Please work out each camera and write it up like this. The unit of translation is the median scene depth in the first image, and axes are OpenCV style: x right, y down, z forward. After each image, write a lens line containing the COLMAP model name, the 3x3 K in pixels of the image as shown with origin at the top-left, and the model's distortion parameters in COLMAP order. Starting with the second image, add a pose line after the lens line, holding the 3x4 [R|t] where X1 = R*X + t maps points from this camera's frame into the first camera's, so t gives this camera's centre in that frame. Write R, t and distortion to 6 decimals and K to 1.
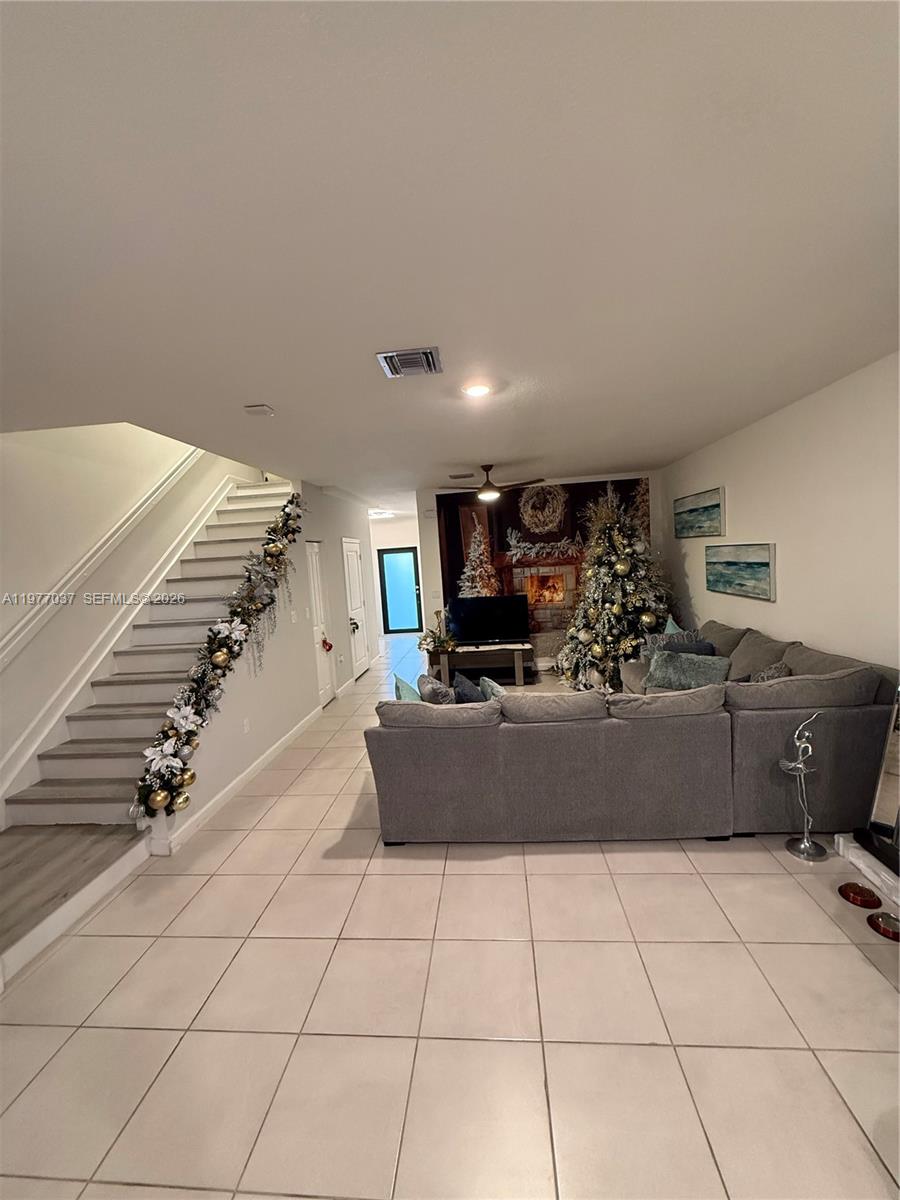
lens RADIAL K [[480.0, 0, 446.7], [0, 480.0, 600.3], [0, 0, 1]] dist [0.001524, 0.000421]
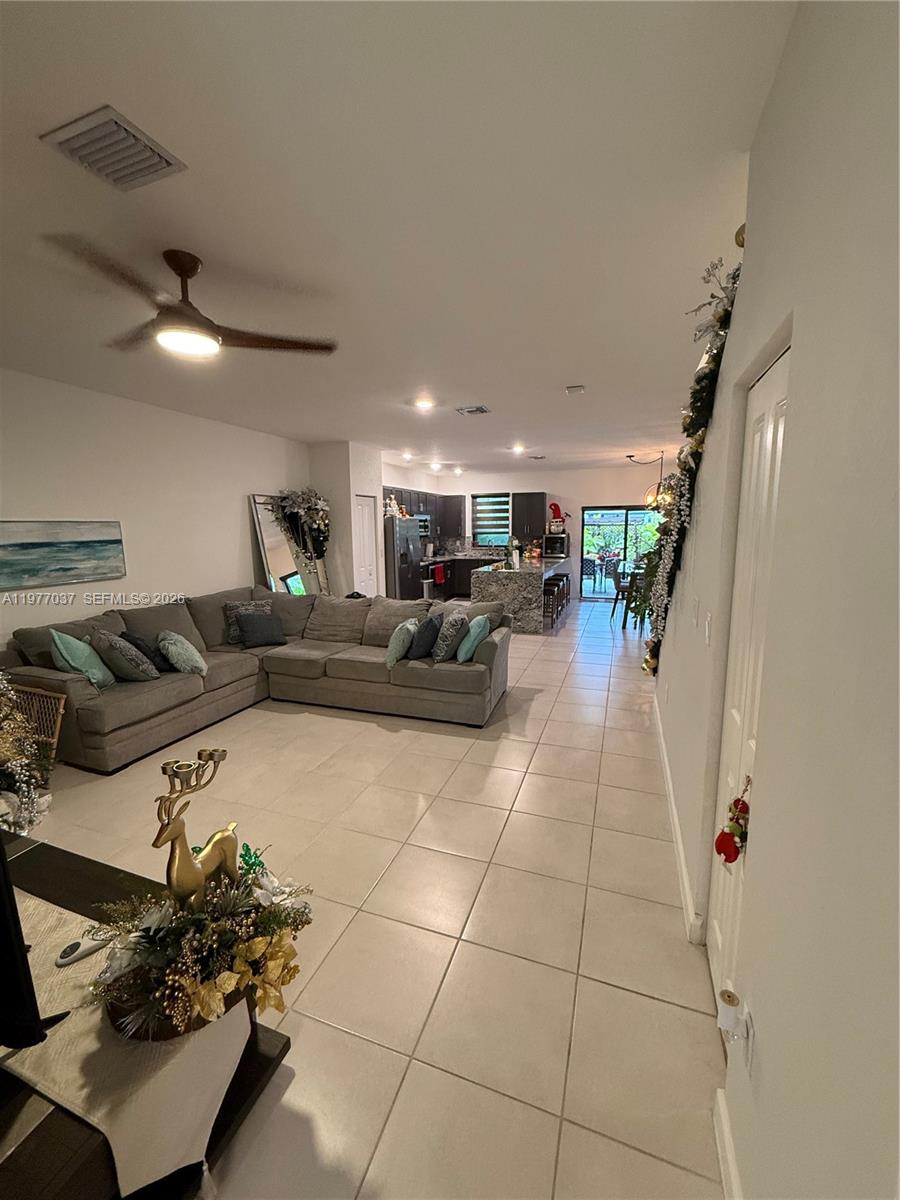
lens RADIAL K [[480.0, 0, 442.6], [0, 480.0, 594.4], [0, 0, 1]] dist [0.001524, 0.000421]
pose [[-0.959190, 0.035825, 0.280484, -0.319069], [0.098628, 0.972033, 0.213130, -0.130484], [-0.265005, 0.232096, -0.935897, 2.043856]]
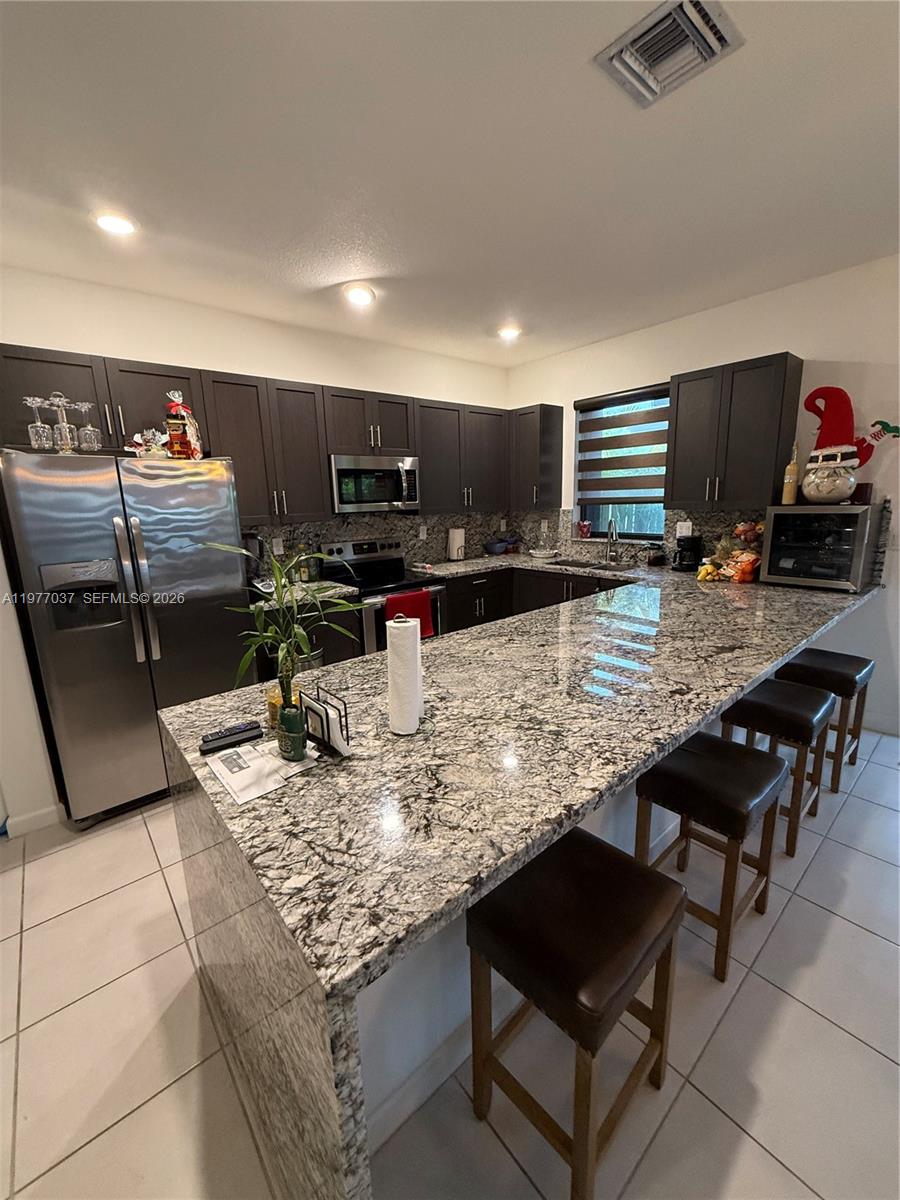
lens RADIAL K [[480.0, 0, 451.6], [0, 480.0, 597.2], [0, 0, 1]] dist [0.001524, 0.000421]
pose [[-0.707255, -0.060320, 0.704380, -0.310416], [0.144398, 0.963023, 0.227456, 0.071560], [-0.692054, 0.262581, -0.672393, 0.146138]]
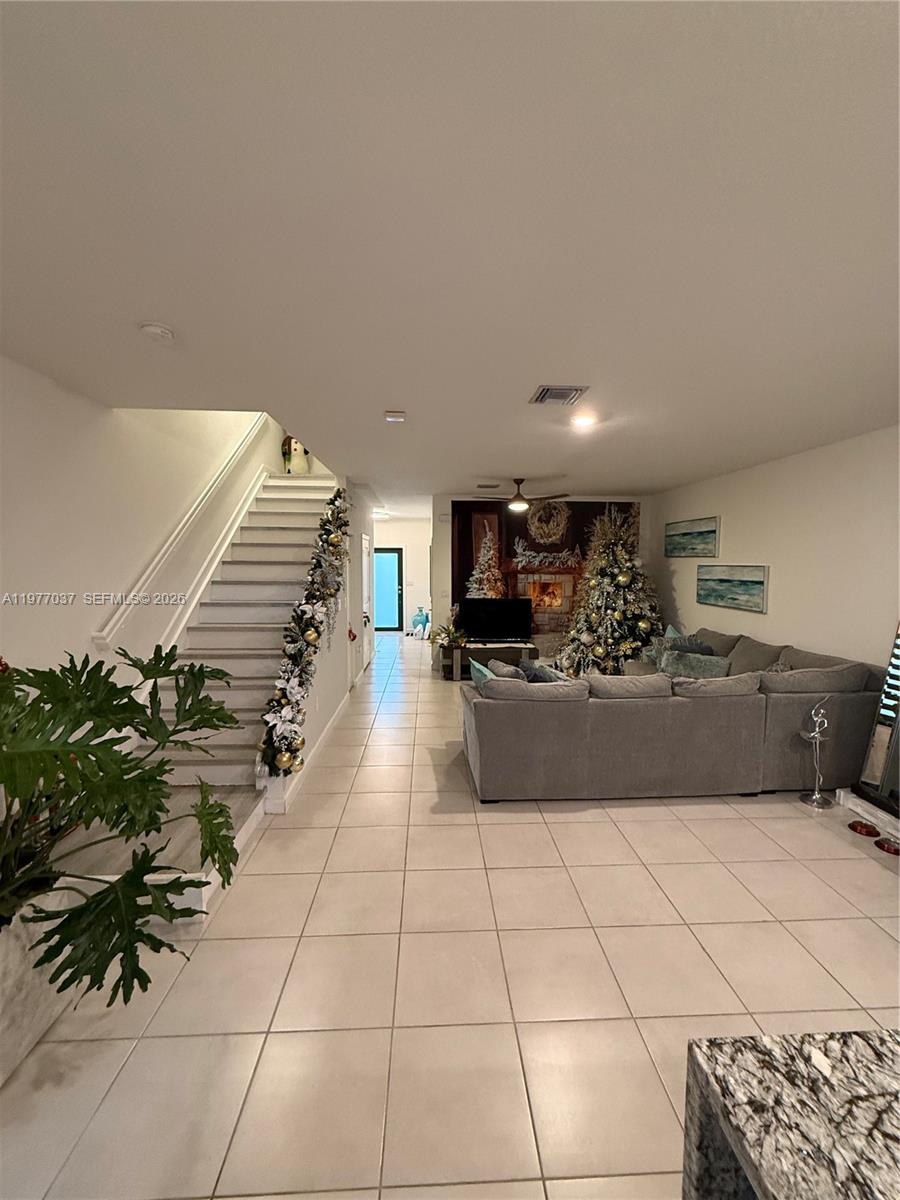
lens RADIAL K [[480.0, 0, 451.4], [0, 480.0, 596.6], [0, 0, 1]] dist [0.001524, 0.000421]
pose [[0.988040, 0.059797, 0.142133, -0.322926], [-0.056738, 0.998064, -0.025484, 0.041339], [-0.143382, 0.017115, 0.989519, -0.110202]]
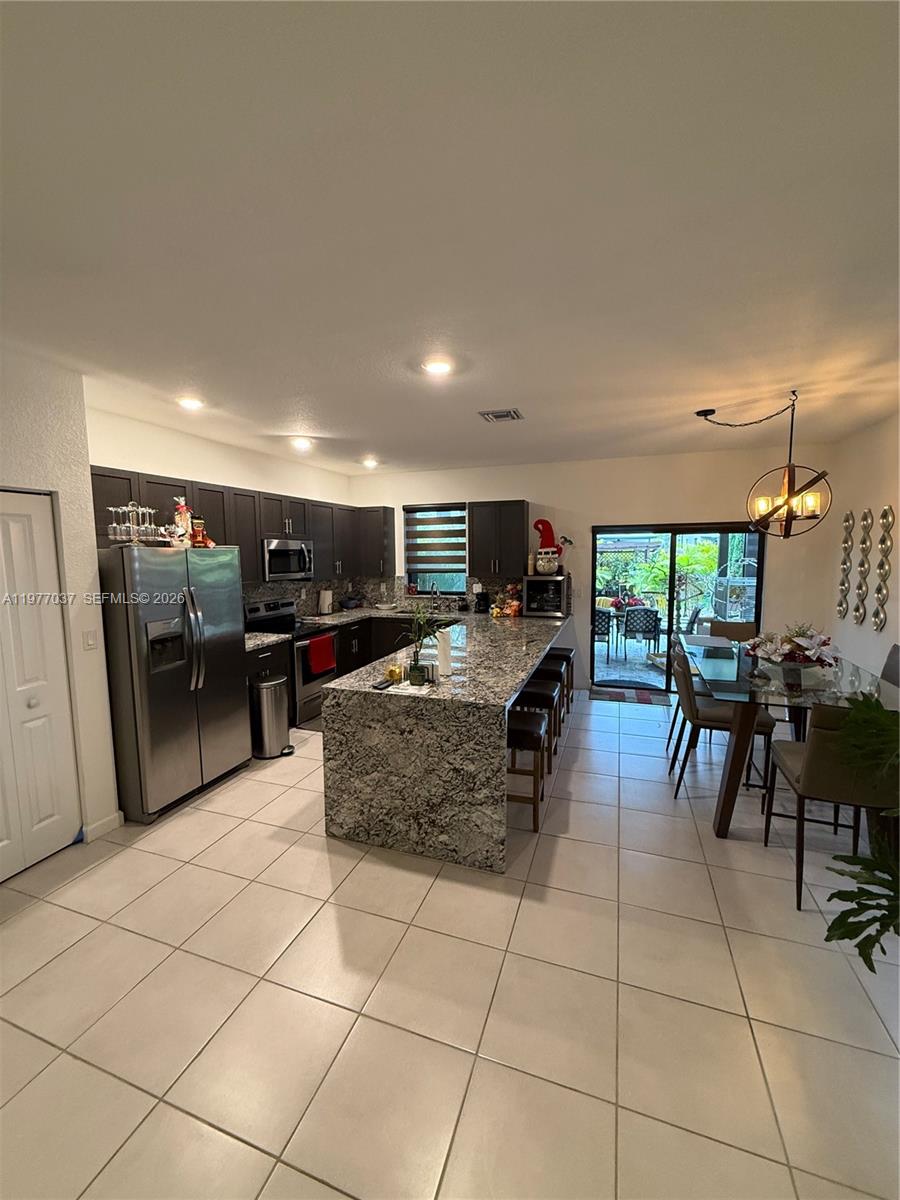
lens RADIAL K [[480.0, 0, 449.4], [0, 480.0, 597.9], [0, 0, 1]] dist [0.001524, 0.000421]
pose [[-0.964839, 0.048840, 0.258264, -0.275325], [0.096621, 0.979692, 0.175693, -0.041031], [-0.244438, 0.194470, -0.949964, 0.737185]]
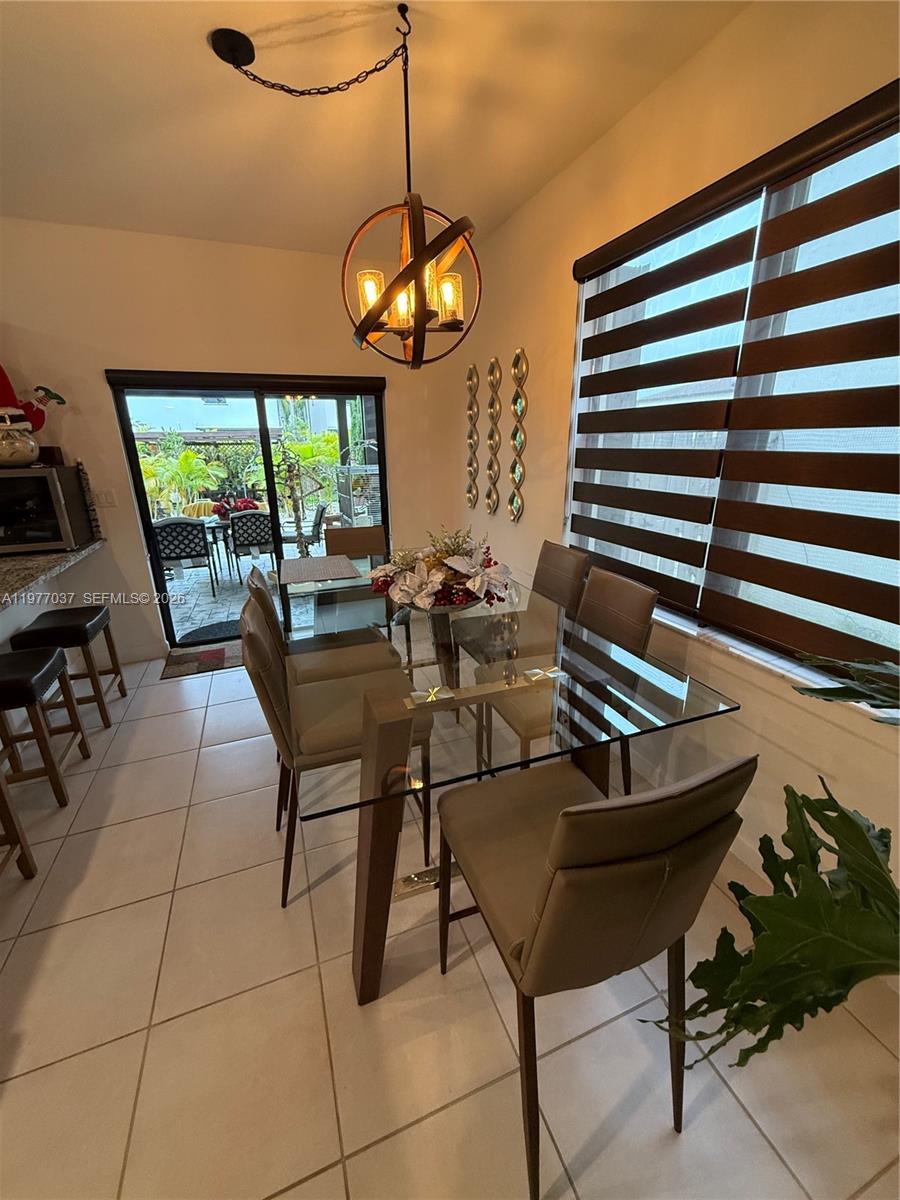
lens RADIAL K [[480.0, 0, 450.8], [0, 480.0, 594.5], [0, 0, 1]] dist [0.001524, 0.000421]
pose [[-0.894641, 0.206691, -0.396102, -0.457351], [0.029032, 0.911577, 0.410102, 0.080665], [0.445842, 0.355394, -0.821535, 0.180174]]
